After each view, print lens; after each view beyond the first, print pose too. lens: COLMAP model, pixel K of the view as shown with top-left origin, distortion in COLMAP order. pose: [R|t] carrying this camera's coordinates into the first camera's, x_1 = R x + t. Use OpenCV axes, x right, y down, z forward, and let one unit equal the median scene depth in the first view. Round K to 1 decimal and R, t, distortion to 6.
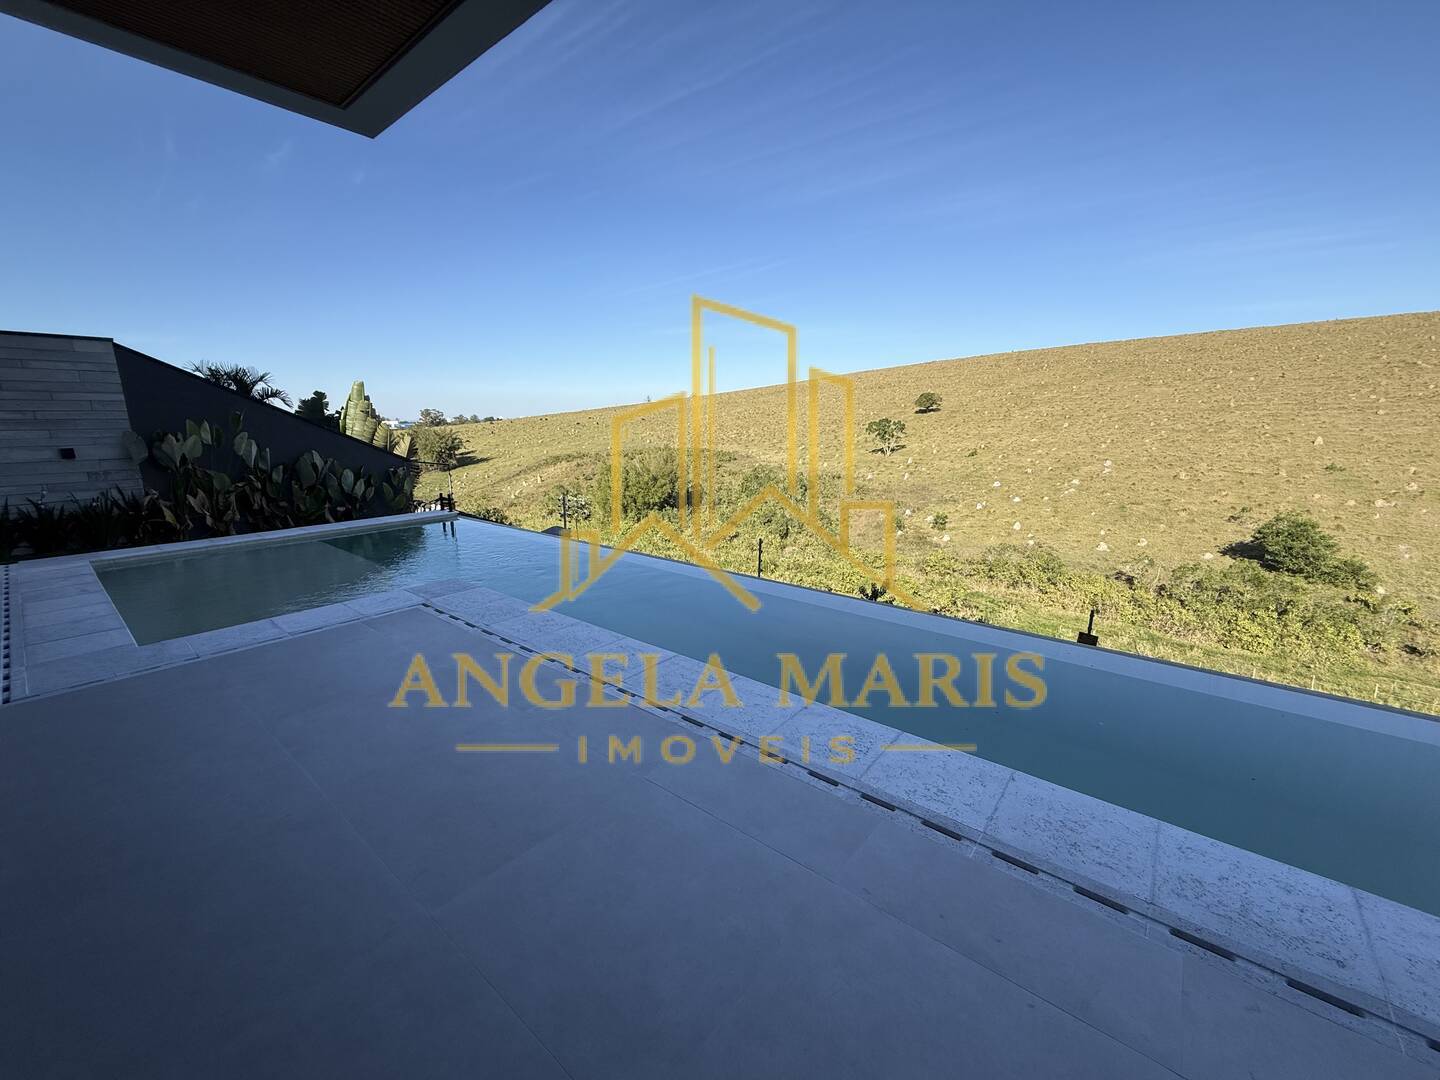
lens RADIAL K [[573.9, 0, 716.0], [0, 573.9, 539.0], [0, 0, 1]] dist [0.000453, 0.000011]
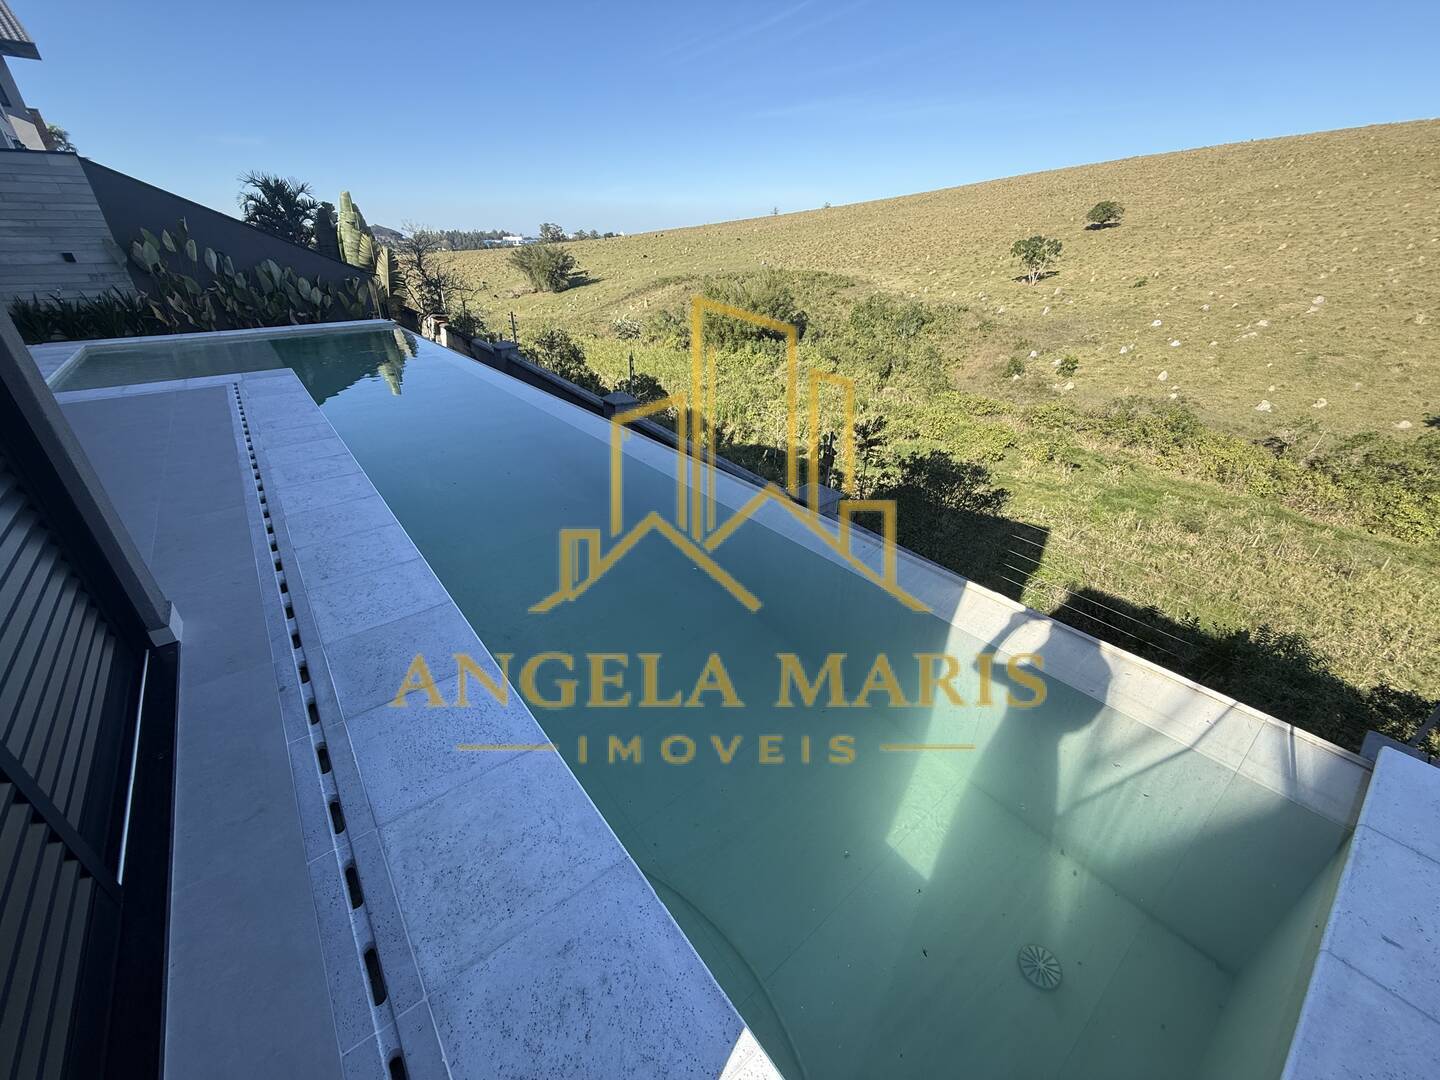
lens RADIAL K [[573.9, 0, 715.7], [0, 573.9, 538.6], [0, 0, 1]] dist [0.000453, 0.000011]
pose [[0.978453, 0.100705, -0.180246, 0.046083], [-0.047196, 0.958962, 0.279580, 0.001973], [0.201005, -0.265048, 0.943052, -0.005877]]
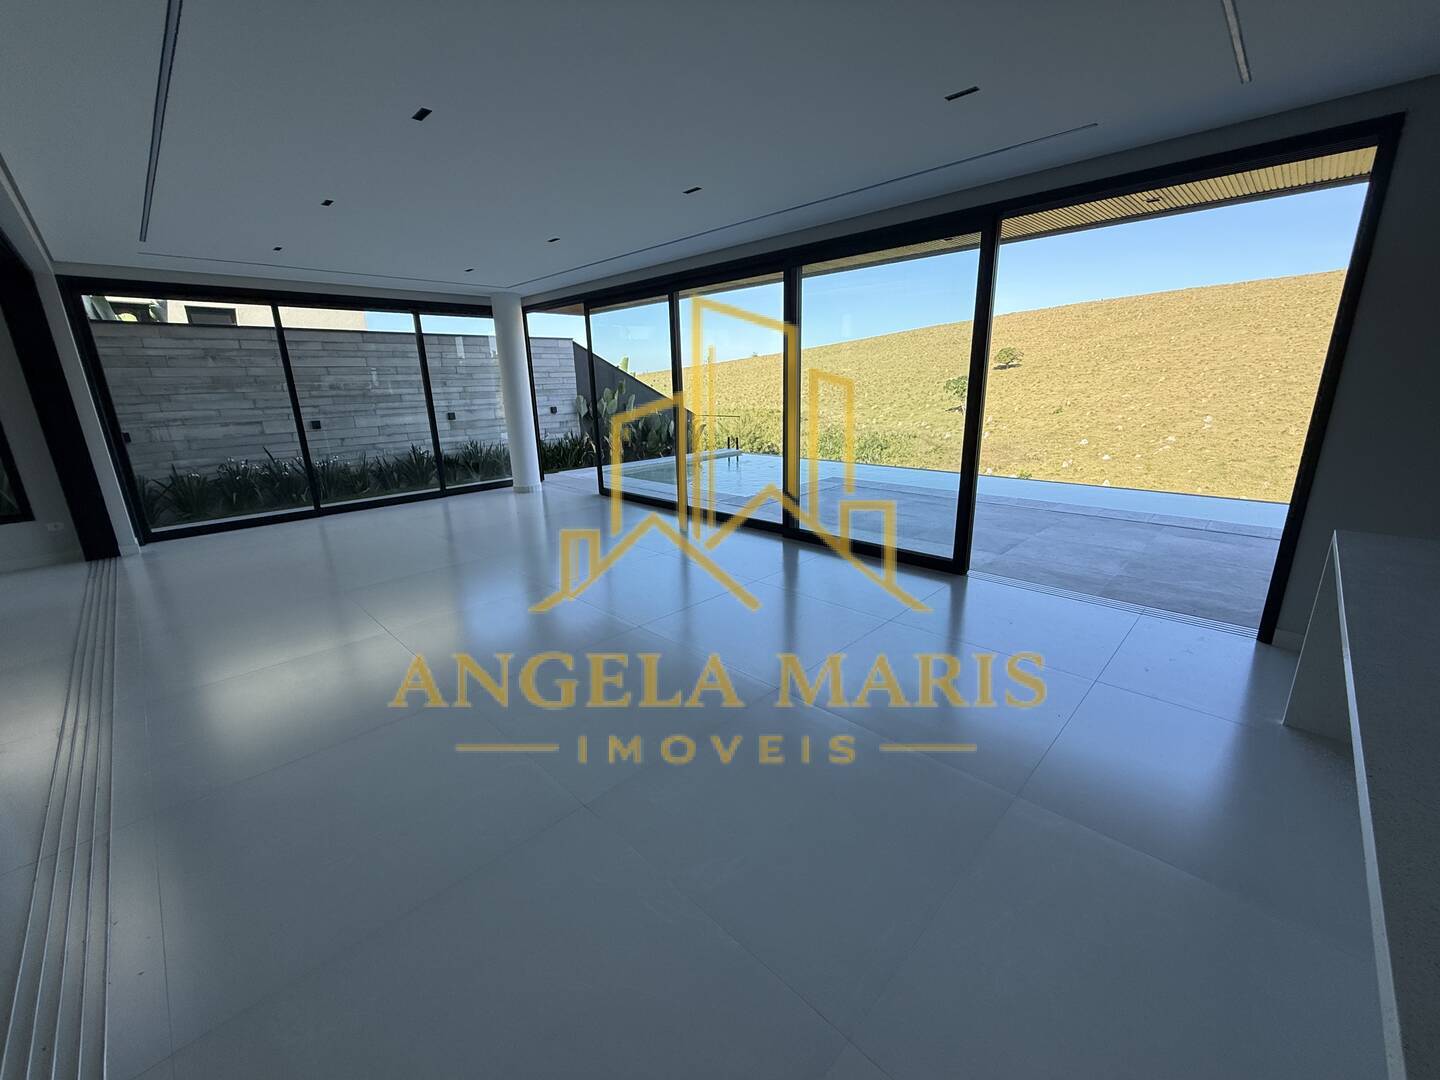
lens RADIAL K [[573.9, 0, 715.3], [0, 573.9, 538.6], [0, 0, 1]] dist [0.000453, 0.000011]
pose [[0.994906, 0.009529, -0.100353, -0.041156], [-0.003111, 0.997951, 0.063912, 0.009382], [0.100757, -0.063274, 0.992897, -0.051172]]
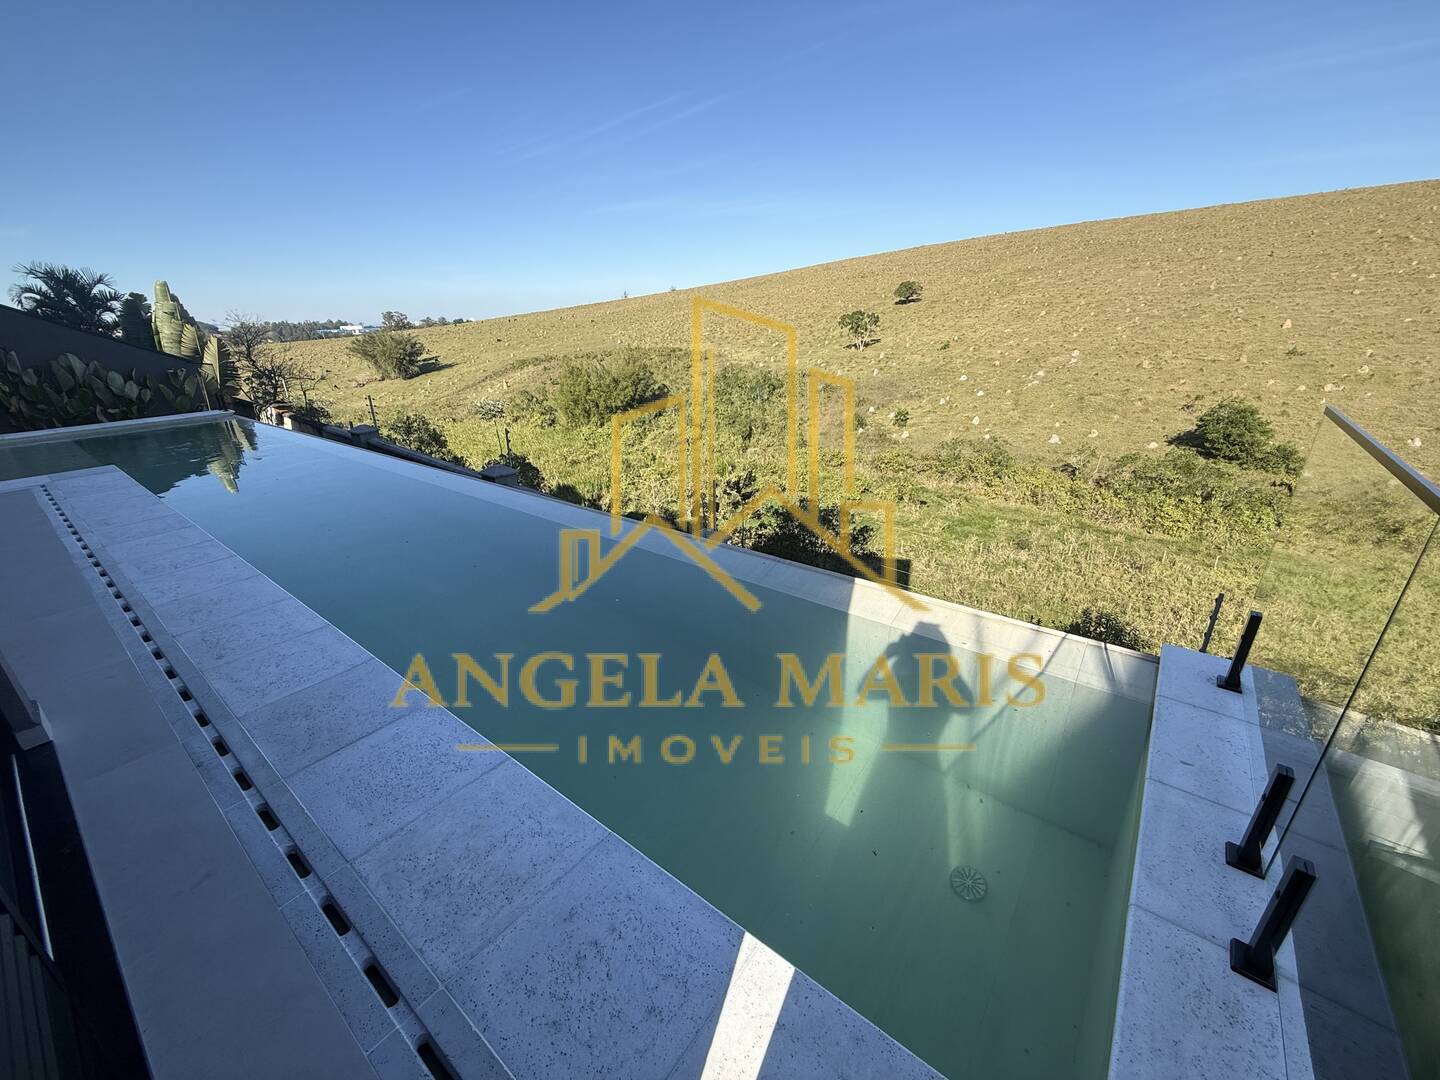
lens RADIAL K [[573.9, 0, 715.7], [0, 573.9, 538.7], [0, 0, 1]] dist [0.000453, 0.000011]
pose [[0.999431, -0.029583, 0.016176, 0.044765], [0.026529, 0.986066, 0.164226, 0.003652], [-0.020809, -0.163703, 0.986290, -0.009519]]
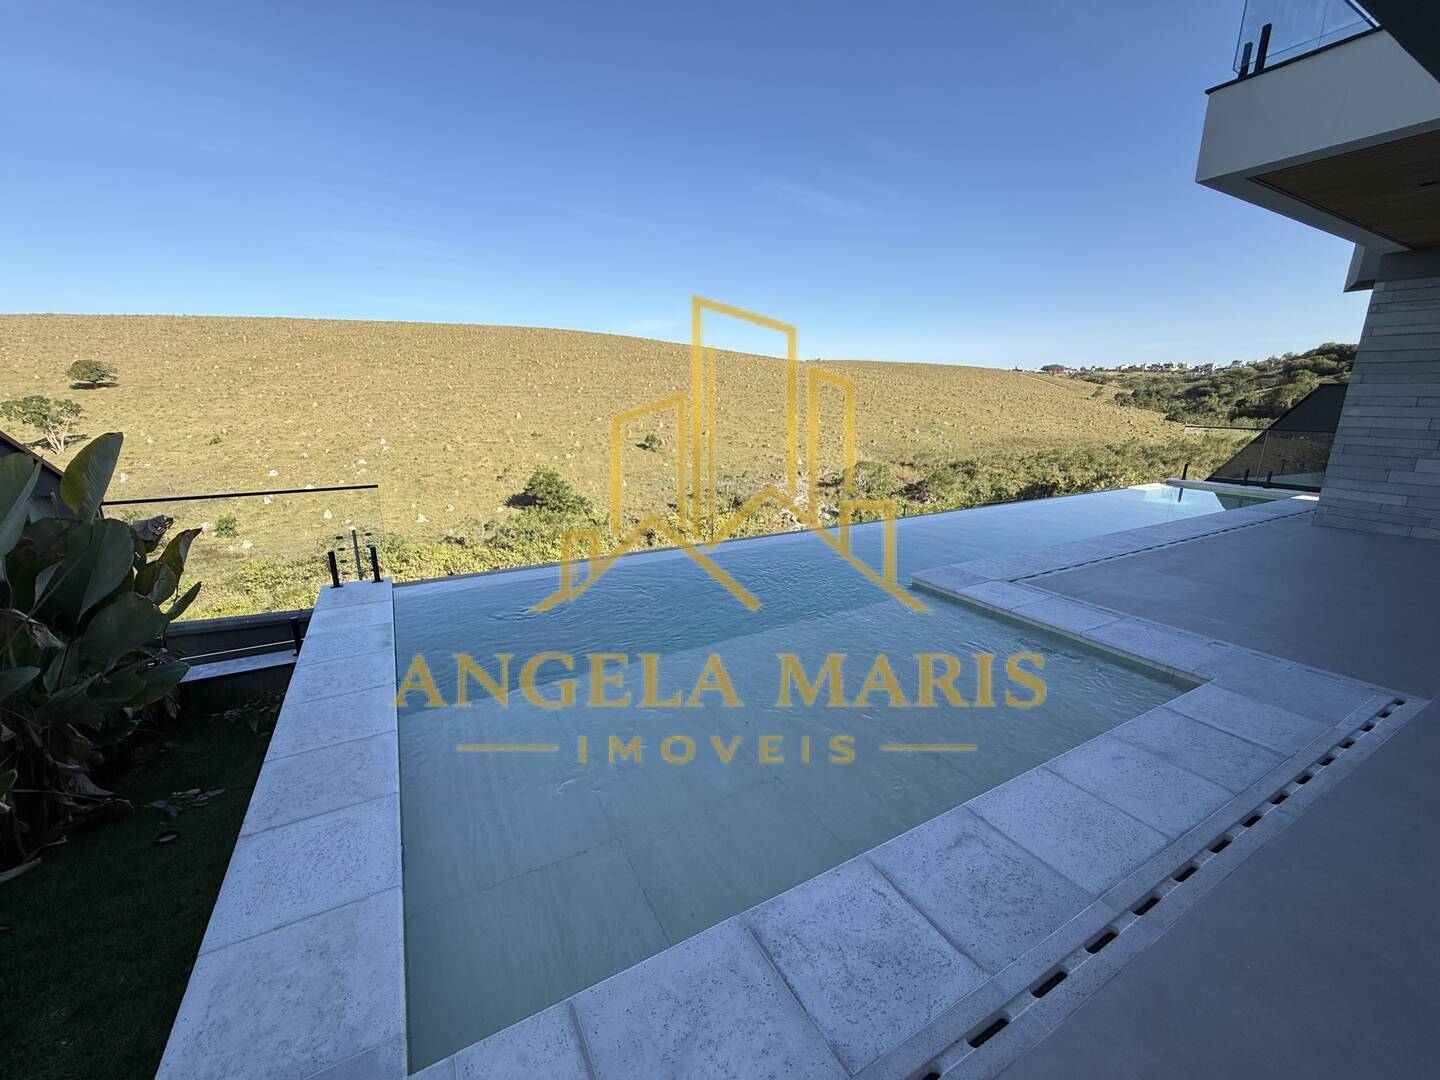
lens RADIAL K [[573.9, 0, 719.2], [0, 573.9, 539.2], [0, 0, 1]] dist [0.000453, 0.000011]
pose [[0.362425, -0.216918, 0.906419, -0.086894], [0.185975, 0.969812, 0.157728, -0.011636], [-0.913270, 0.111407, 0.391825, 0.057746]]
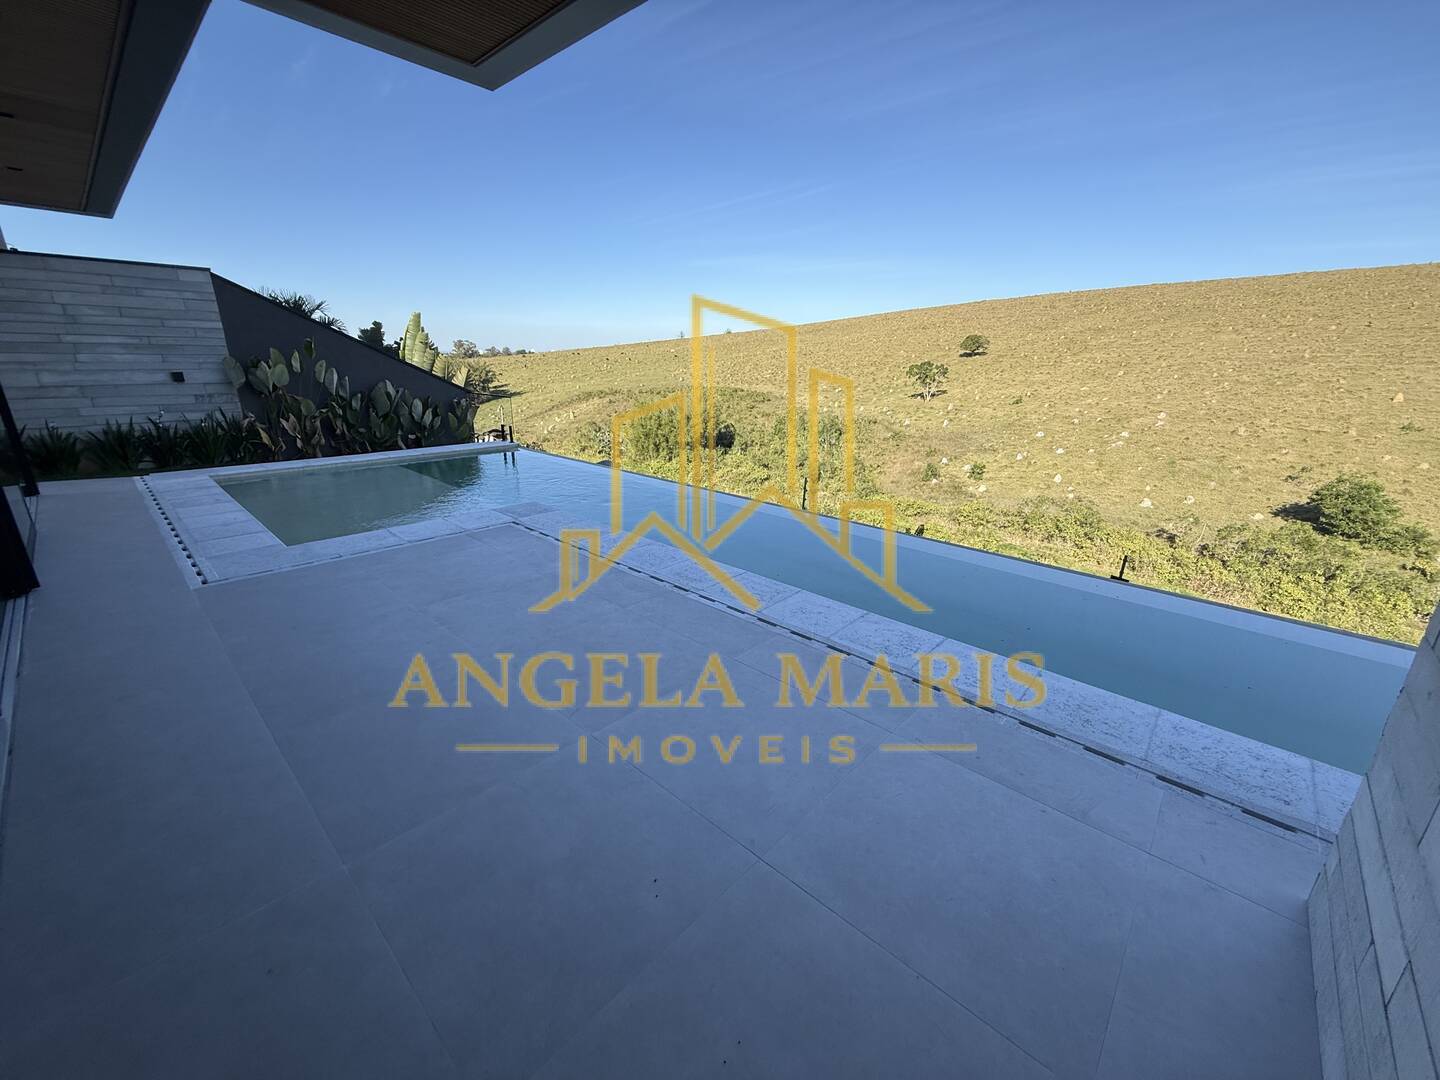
lens RADIAL K [[573.9, 0, 715.5], [0, 573.9, 539.2], [0, 0, 1]] dist [0.000453, 0.000011]
pose [[0.998073, 0.039947, -0.047472, -0.003258], [-0.034955, 0.994201, 0.101694, 0.000982], [0.051259, -0.099839, 0.993682, -0.005690]]
